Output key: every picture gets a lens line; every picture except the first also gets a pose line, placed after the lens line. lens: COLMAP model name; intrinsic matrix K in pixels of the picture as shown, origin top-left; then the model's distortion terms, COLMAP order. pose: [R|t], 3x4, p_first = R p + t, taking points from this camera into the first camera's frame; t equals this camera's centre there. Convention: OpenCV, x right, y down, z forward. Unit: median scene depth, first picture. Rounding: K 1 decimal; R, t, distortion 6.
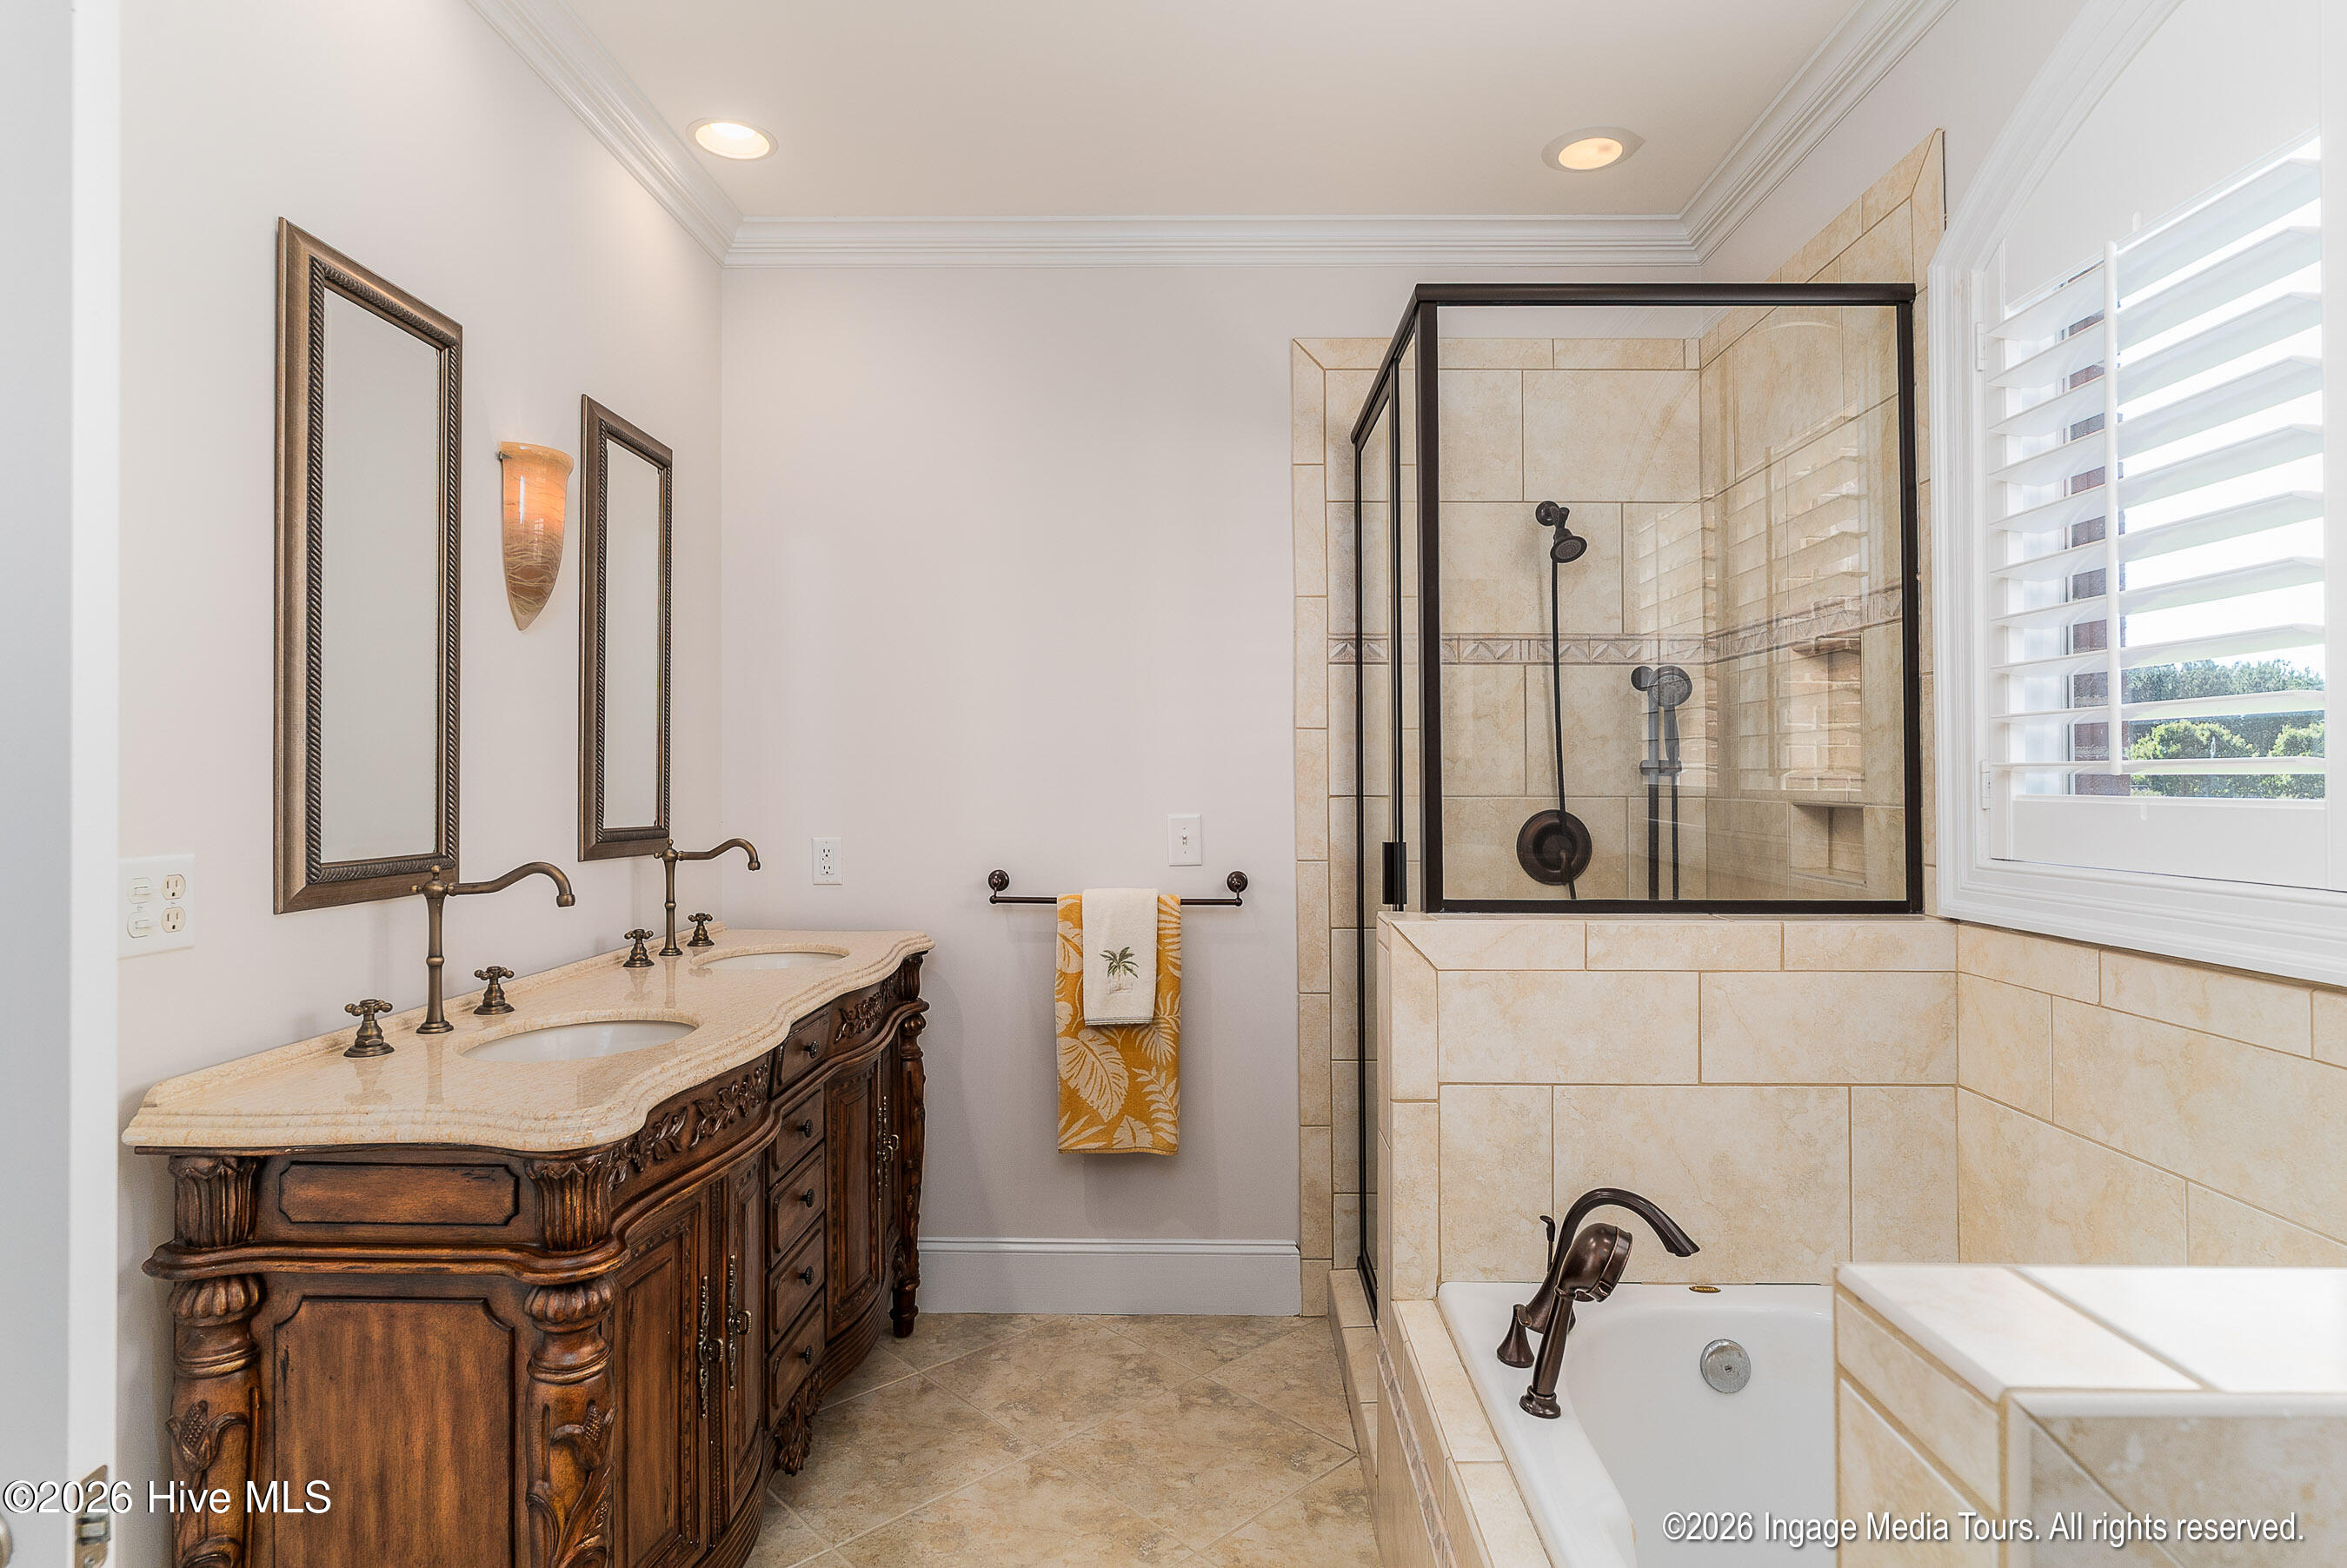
lens RADIAL K [[1223.5, 0, 1170.7], [0, 1223.5, 787.3], [0, 0, 1]] dist [-0.000402, 0.000682]
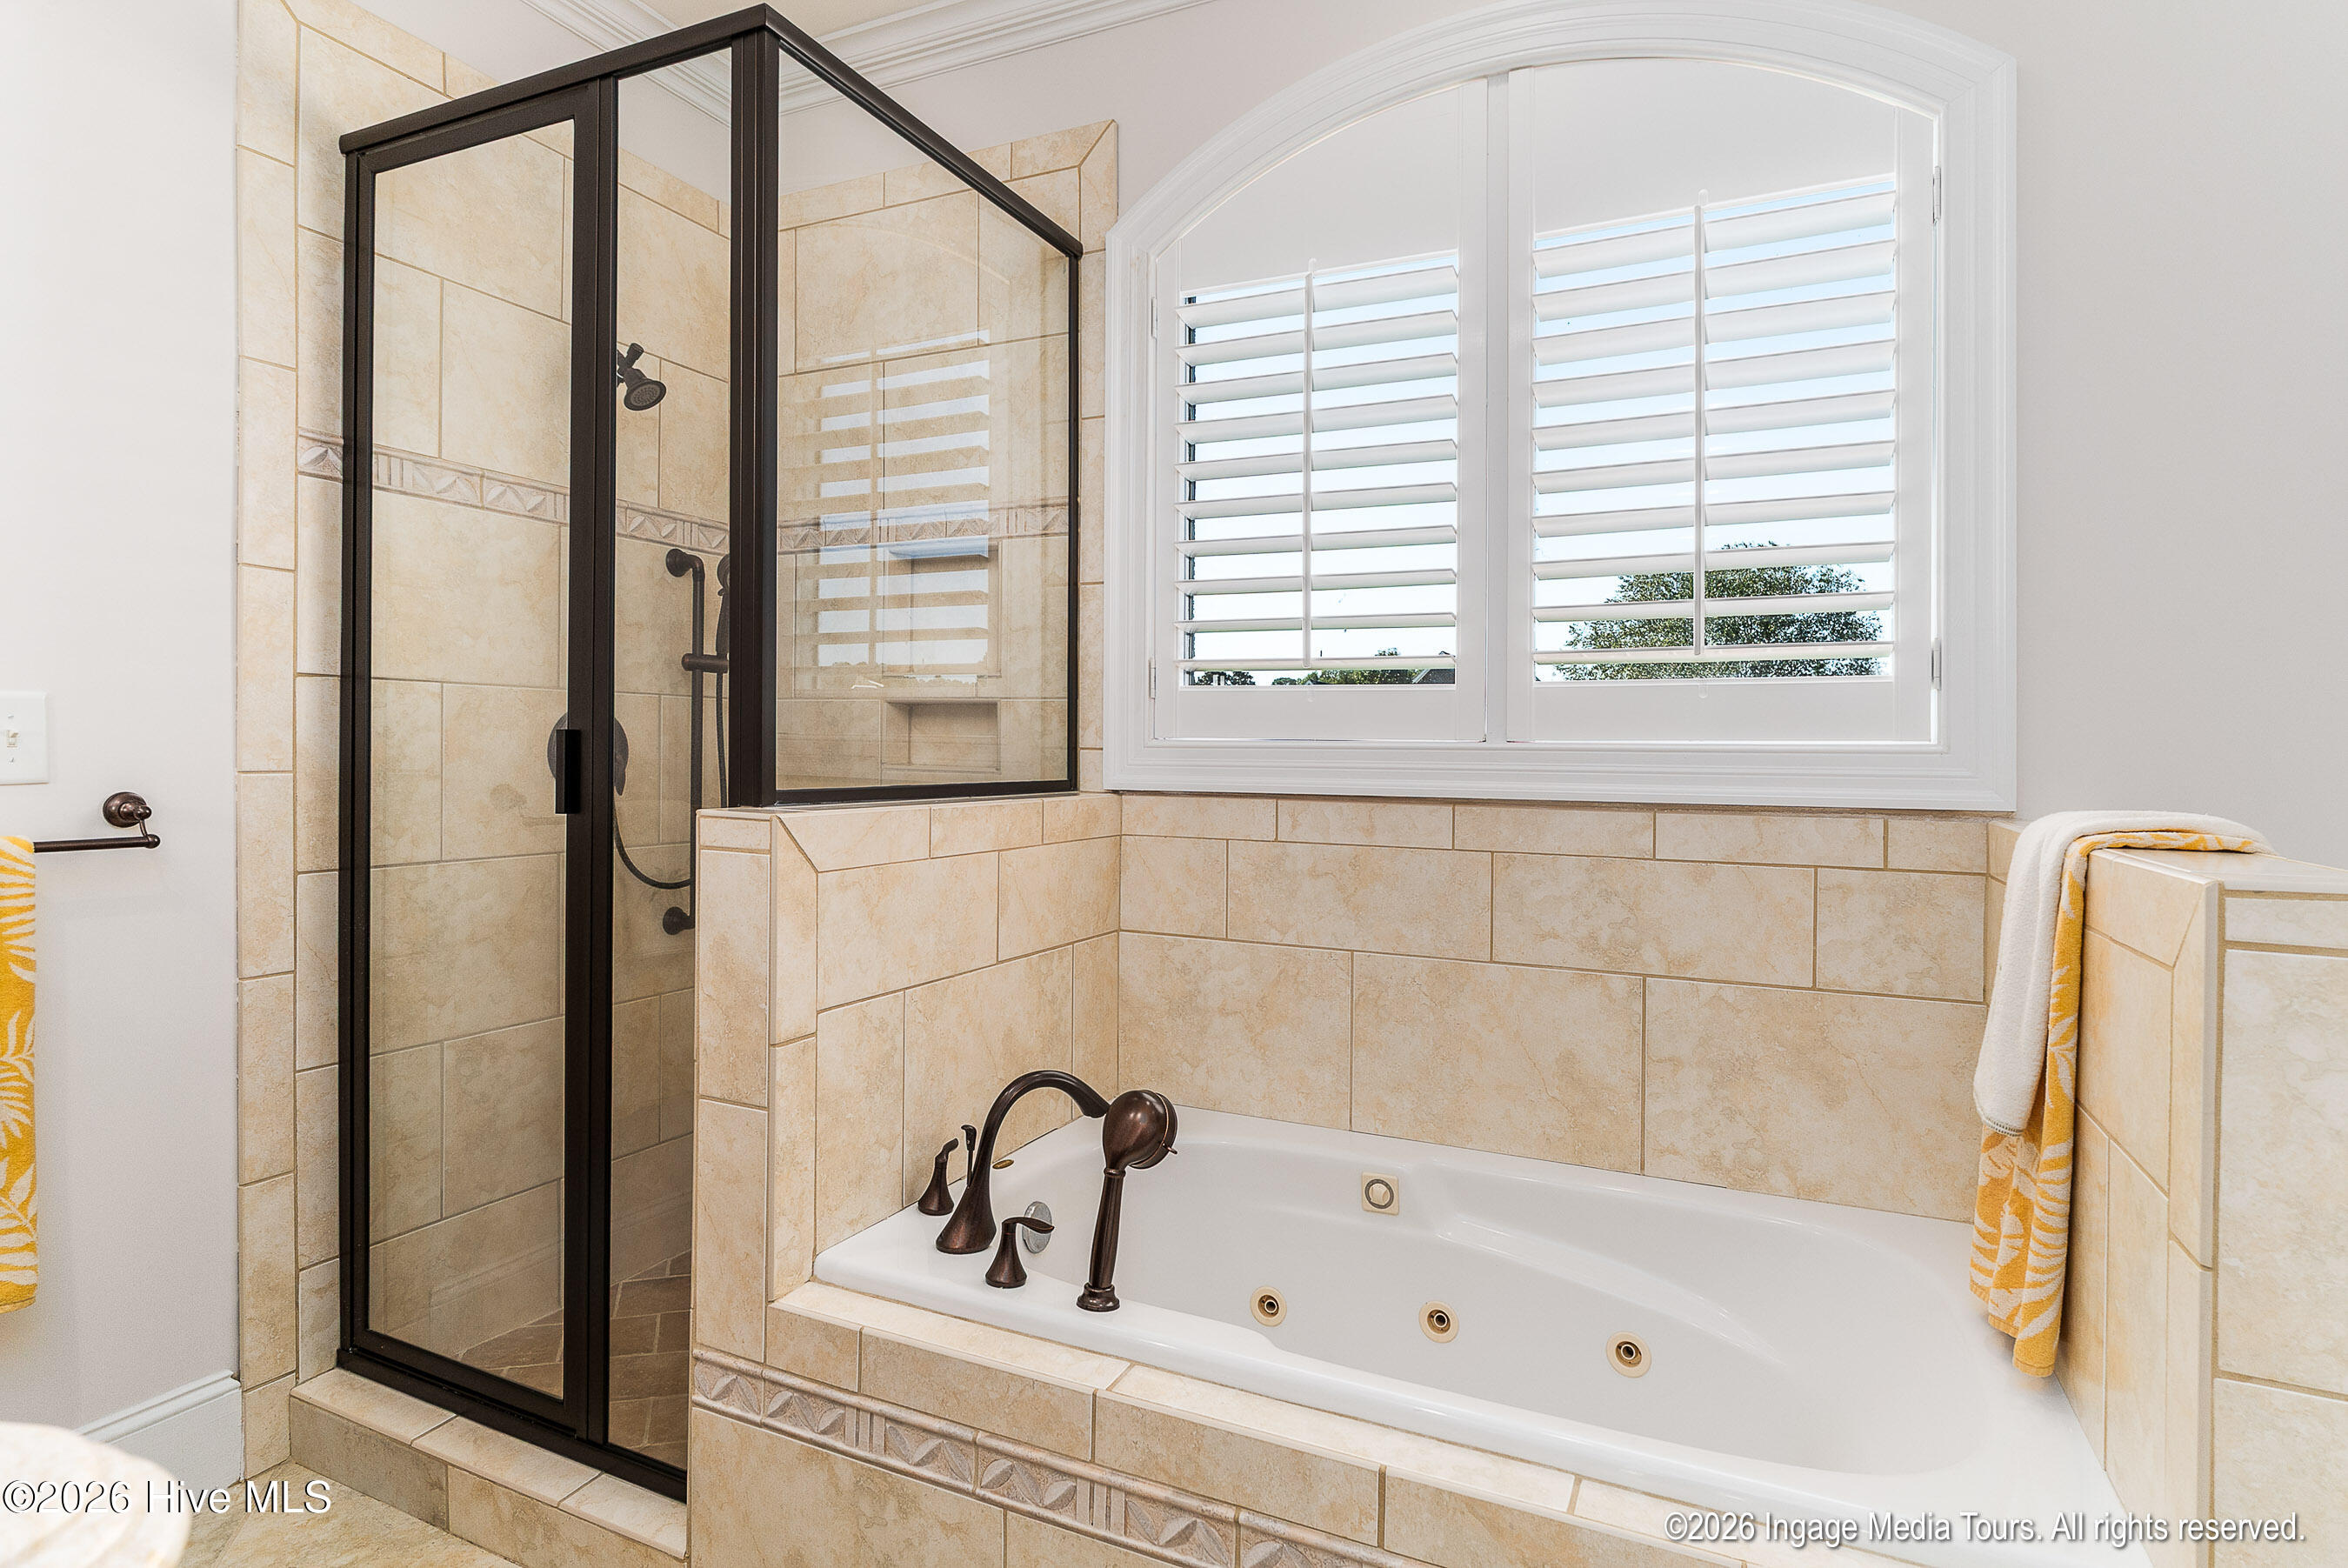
lens RADIAL K [[1224.1, 0, 1166.9], [0, 1224.1, 760.6], [0, 0, 1]] dist [-0.000402, 0.000682]
pose [[0.418483, -0.003687, 0.908217, -0.403336], [-0.010628, 0.999903, 0.008957, 0.063309], [-0.908163, -0.013401, 0.418403, 0.435849]]
